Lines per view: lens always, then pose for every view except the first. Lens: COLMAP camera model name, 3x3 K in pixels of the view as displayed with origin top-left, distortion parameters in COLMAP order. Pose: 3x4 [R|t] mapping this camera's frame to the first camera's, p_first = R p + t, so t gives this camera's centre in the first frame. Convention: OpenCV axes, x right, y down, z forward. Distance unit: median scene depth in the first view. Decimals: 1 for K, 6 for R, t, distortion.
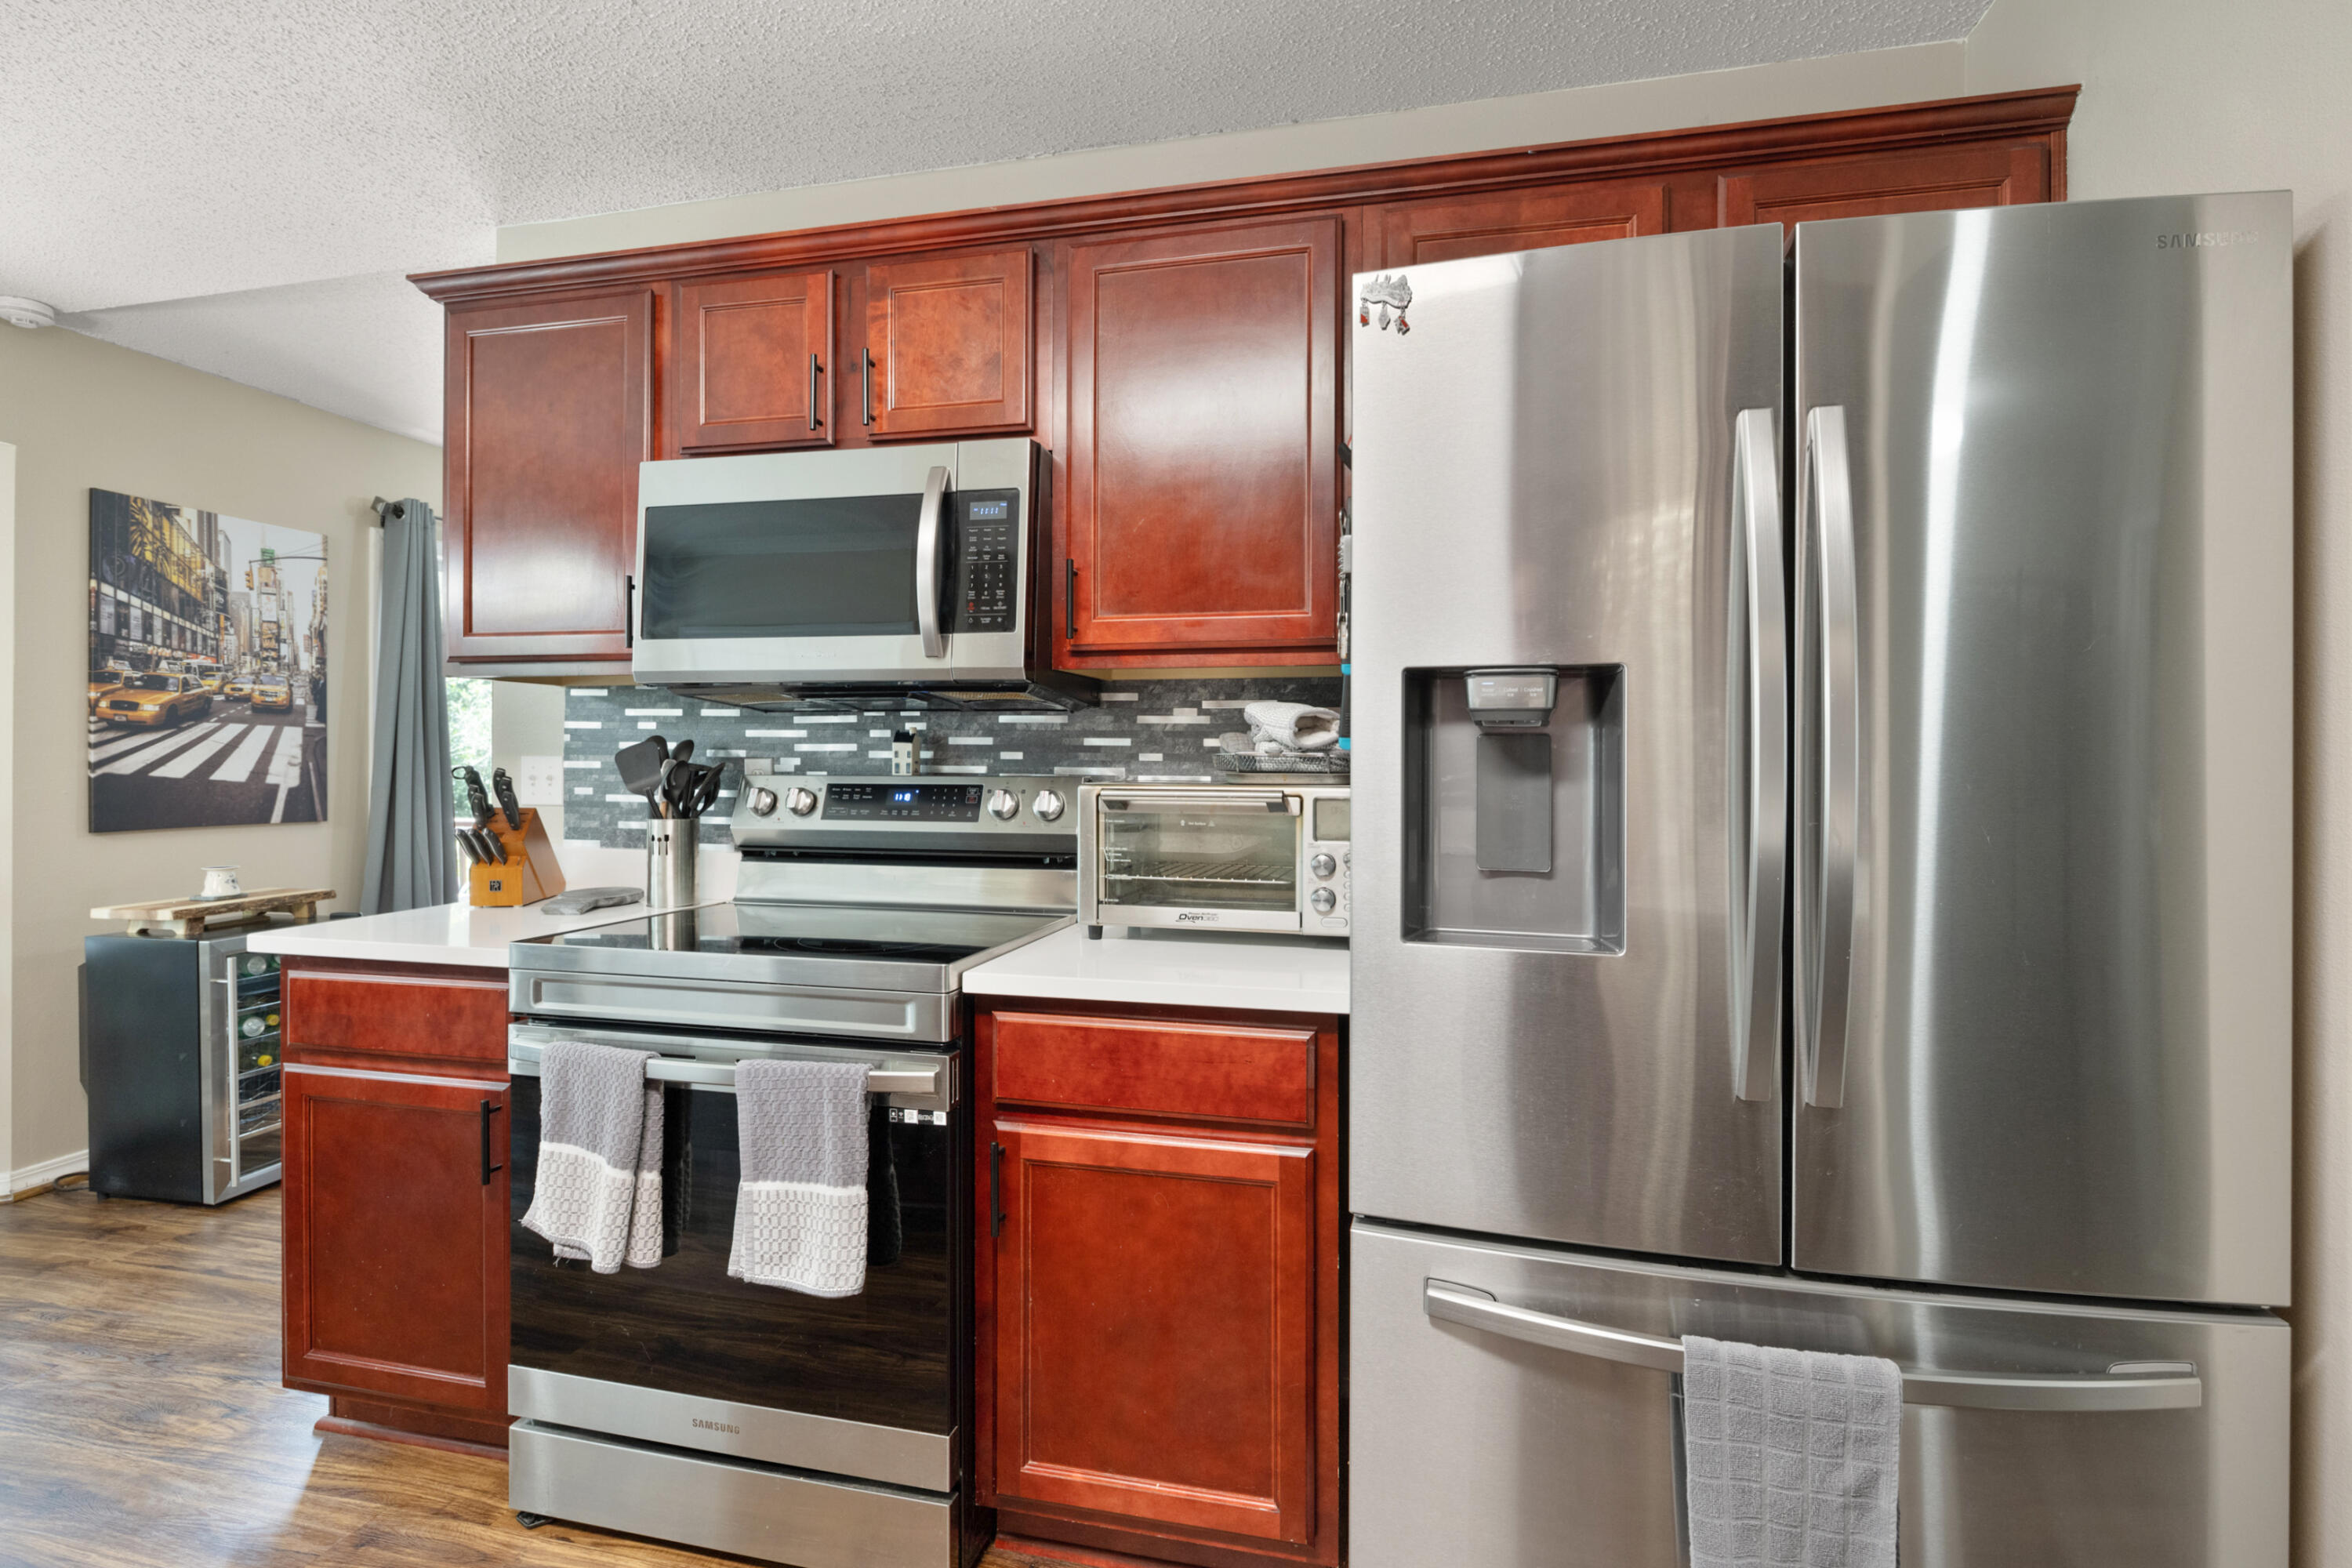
lens RADIAL K [[1118.9, 0, 1181.2], [0, 1118.9, 752.7], [0, 0, 1]] dist [-0.003770, -0.001578]
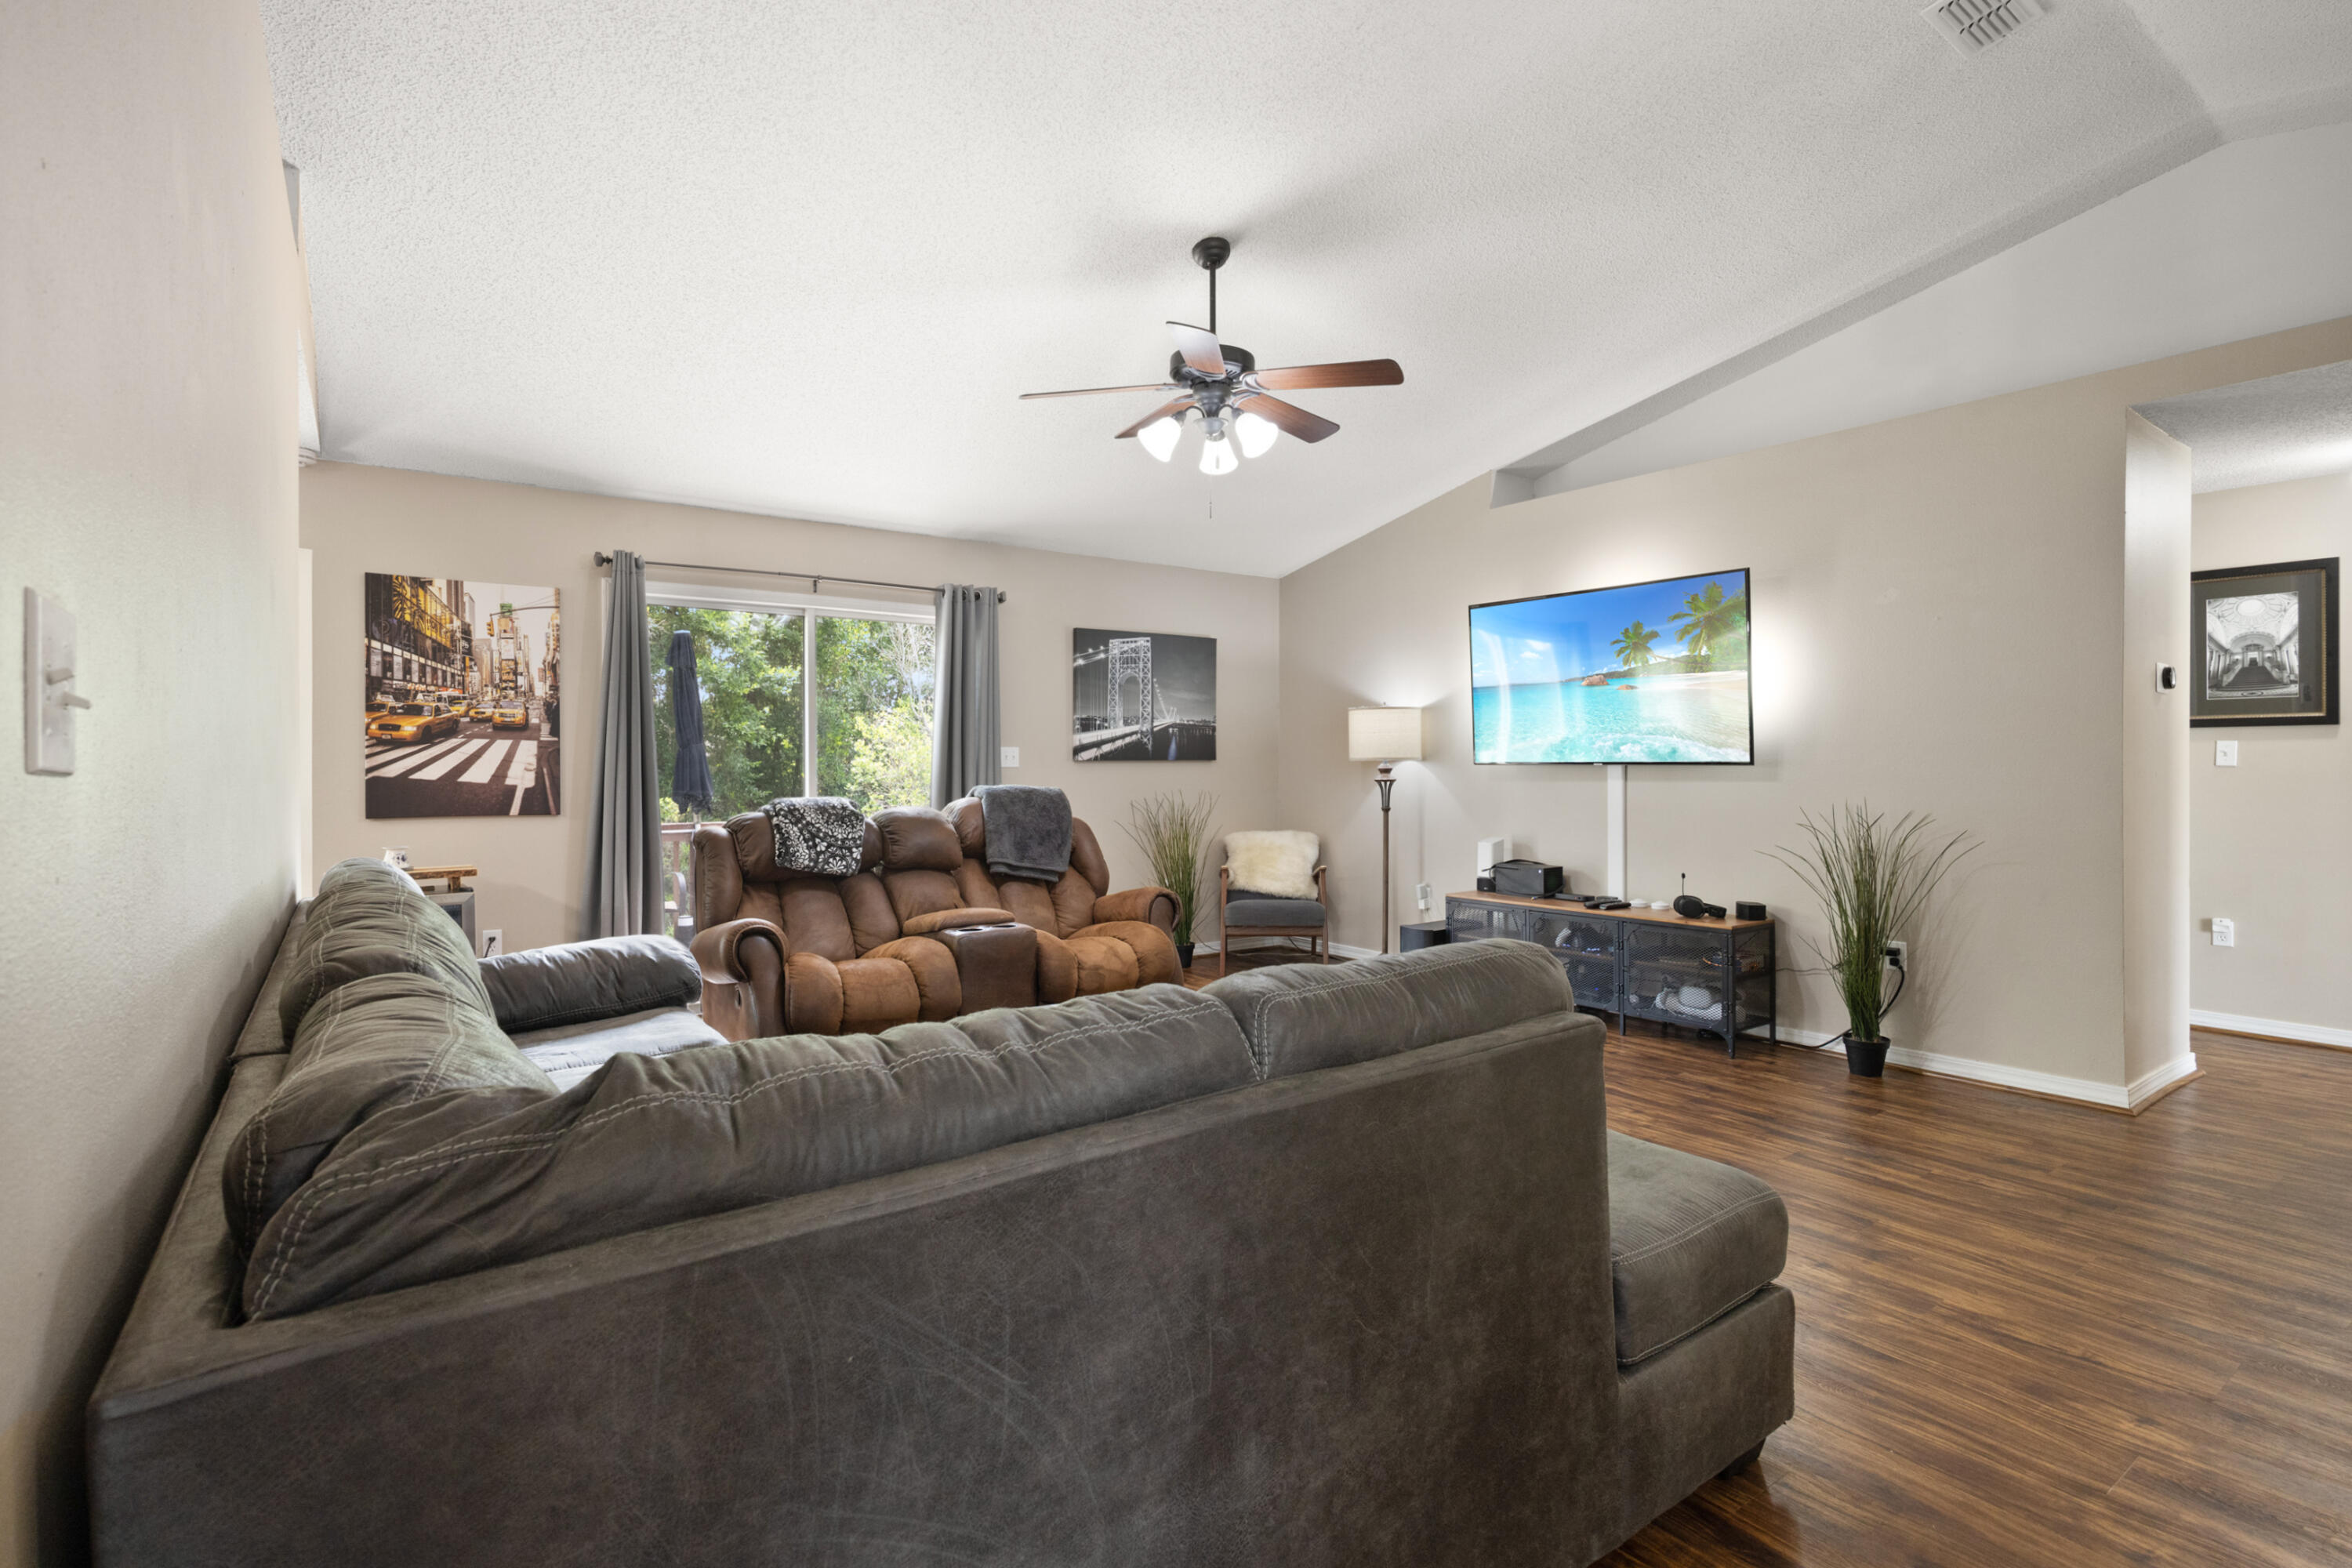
lens RADIAL K [[1130.8, 0, 1182.1], [0, 1130.8, 768.2], [0, 0, 1]] dist [-0.004652, -0.000407]
pose [[0.762385, -0.002680, -0.647118, 0.725905], [0.008499, 0.999947, 0.005871, 0.008626], [0.647067, -0.009976, 0.762368, 0.583020]]
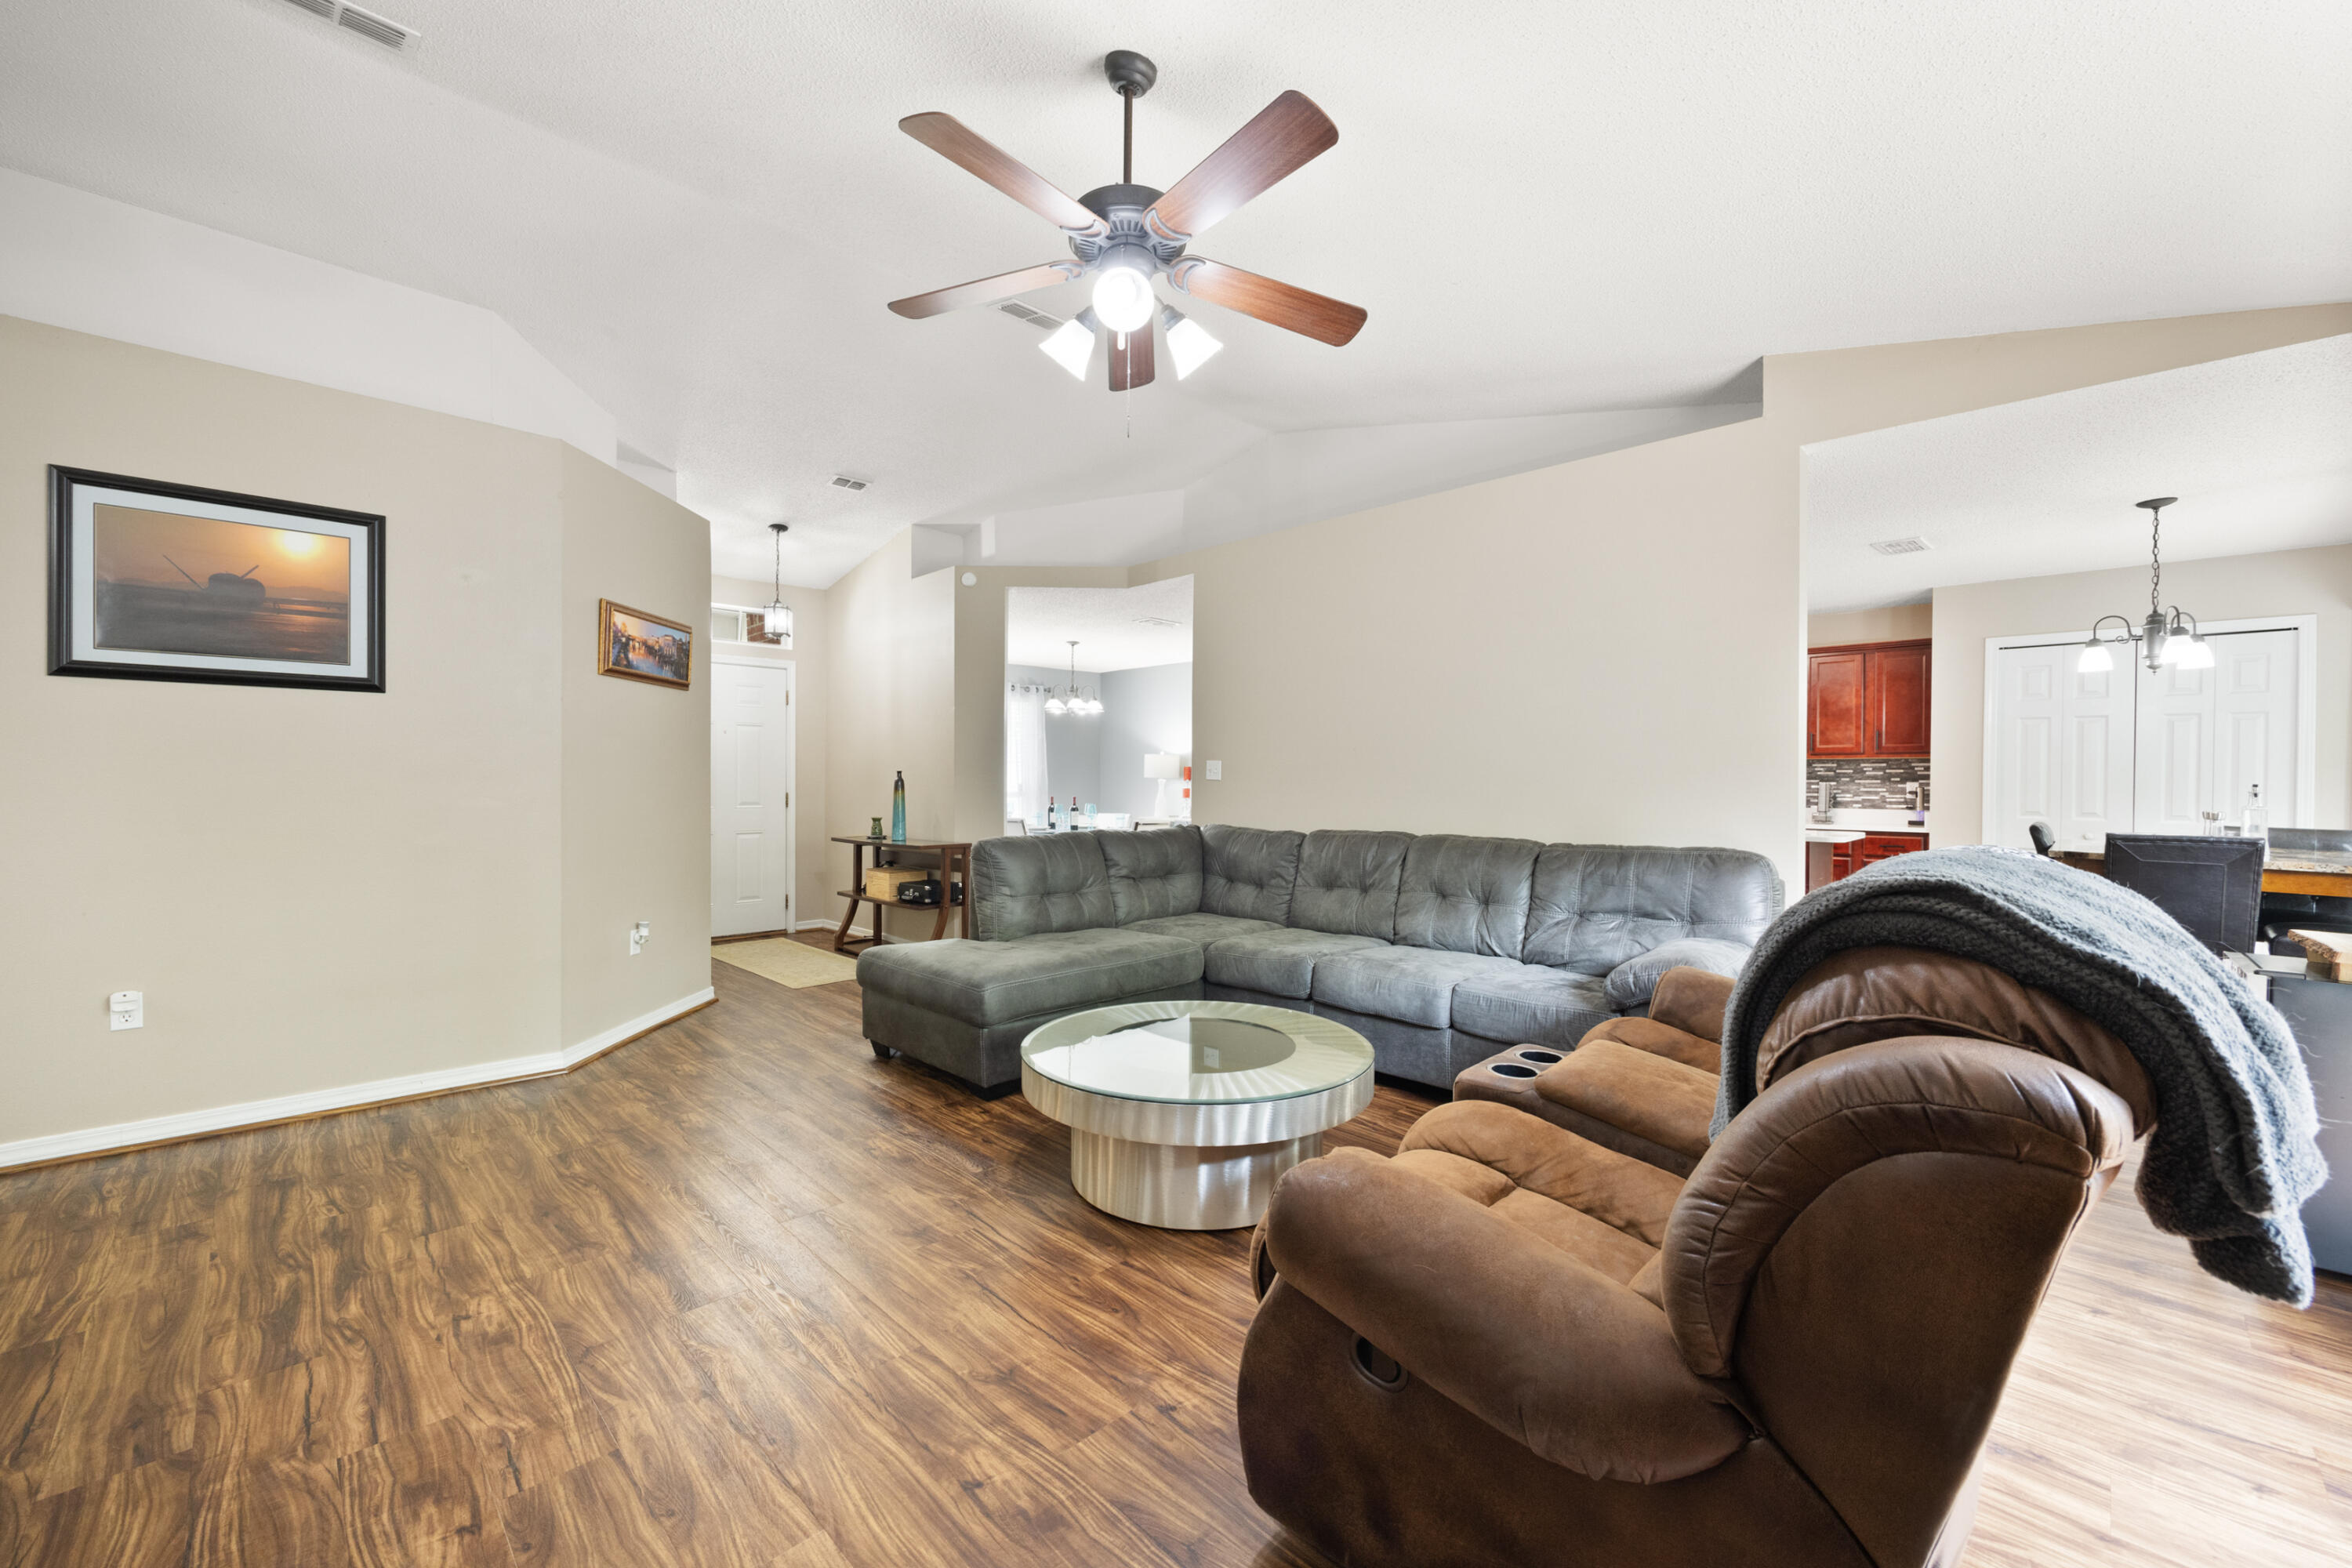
lens RADIAL K [[939.3, 0, 1176.1], [0, 939.3, 783.9], [0, 0, 1]] dist [0.002556, -0.000174]
pose [[-0.851593, -0.011765, 0.524071, -0.439244], [-0.012632, 0.999918, 0.001922, 0.014990], [-0.524051, -0.004983, -0.851672, 2.118648]]
